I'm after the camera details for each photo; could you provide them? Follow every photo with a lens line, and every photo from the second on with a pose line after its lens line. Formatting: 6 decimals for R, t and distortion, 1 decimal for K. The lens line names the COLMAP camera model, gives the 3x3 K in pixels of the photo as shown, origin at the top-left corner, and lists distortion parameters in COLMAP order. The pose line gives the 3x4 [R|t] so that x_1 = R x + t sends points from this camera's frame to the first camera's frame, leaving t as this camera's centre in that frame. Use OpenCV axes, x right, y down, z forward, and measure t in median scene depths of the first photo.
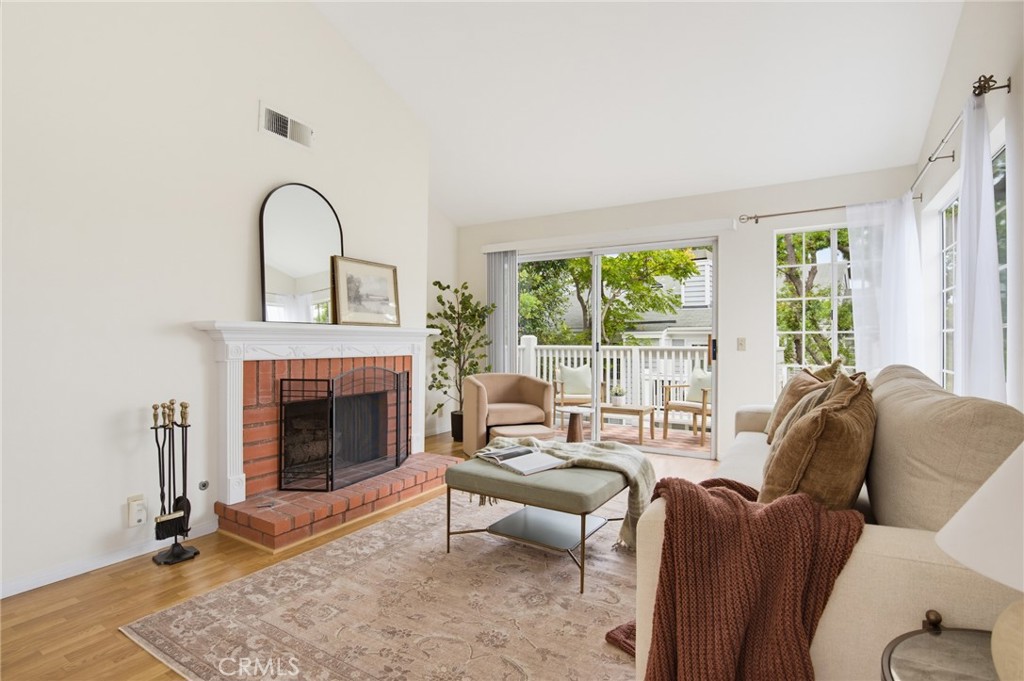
lens RADIAL K [[489.2, 0, 510.0], [0, 489.2, 341.2], [0, 0, 1]] dist [-0.015861, -0.000118]
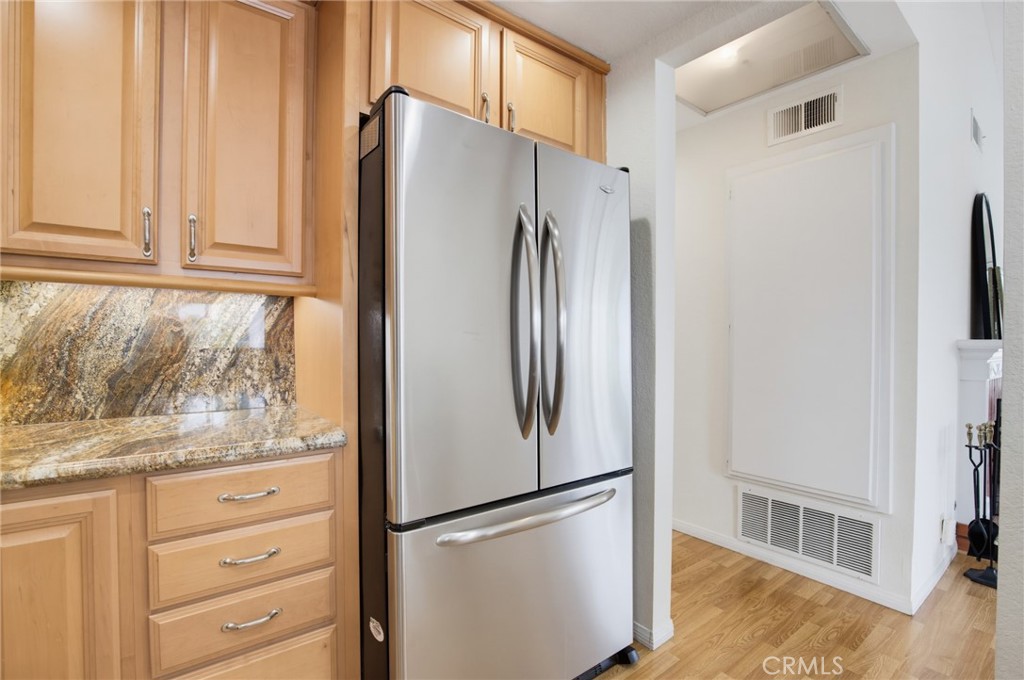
lens RADIAL K [[479.8, 0, 513.8], [0, 479.8, 343.4], [0, 0, 1]] dist [-0.021663, 0.000232]
pose [[-0.355315, 0.000712, -0.934746, 0.456947], [-0.002896, 0.999994, 0.001862, -0.011759], [0.934742, 0.003369, -0.355311, 0.648218]]
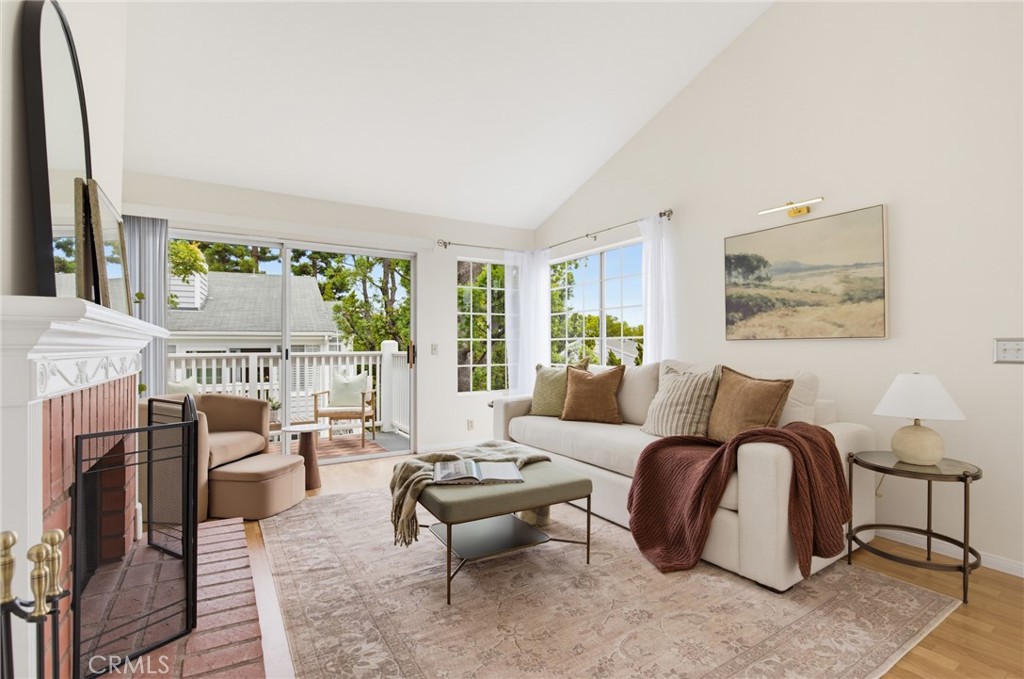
lens RADIAL K [[479.8, 0, 512.7], [0, 479.8, 340.0], [0, 0, 1]] dist [-0.021663, 0.000232]
pose [[0.459829, 0.006399, 0.887984, -0.510835], [0.006521, 0.999923, -0.010582, -0.001920], [-0.887983, 0.010656, 0.459752, 0.340030]]
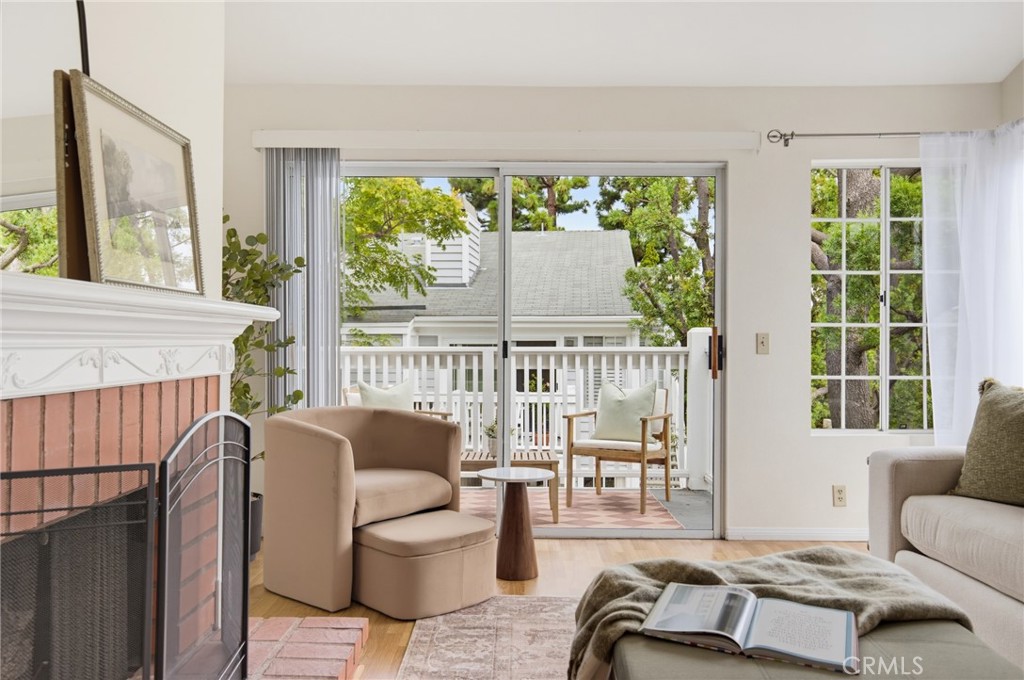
lens RADIAL K [[781.9, 0, 510.5], [0, 781.9, 333.4], [0, 0, 1]] dist [0.025873, 0.000541]
pose [[0.861822, 0.002734, 0.507204, -0.325039], [0.001118, 0.999973, -0.007291, 0.001622], [-0.507210, 0.006850, 0.861795, 0.351882]]
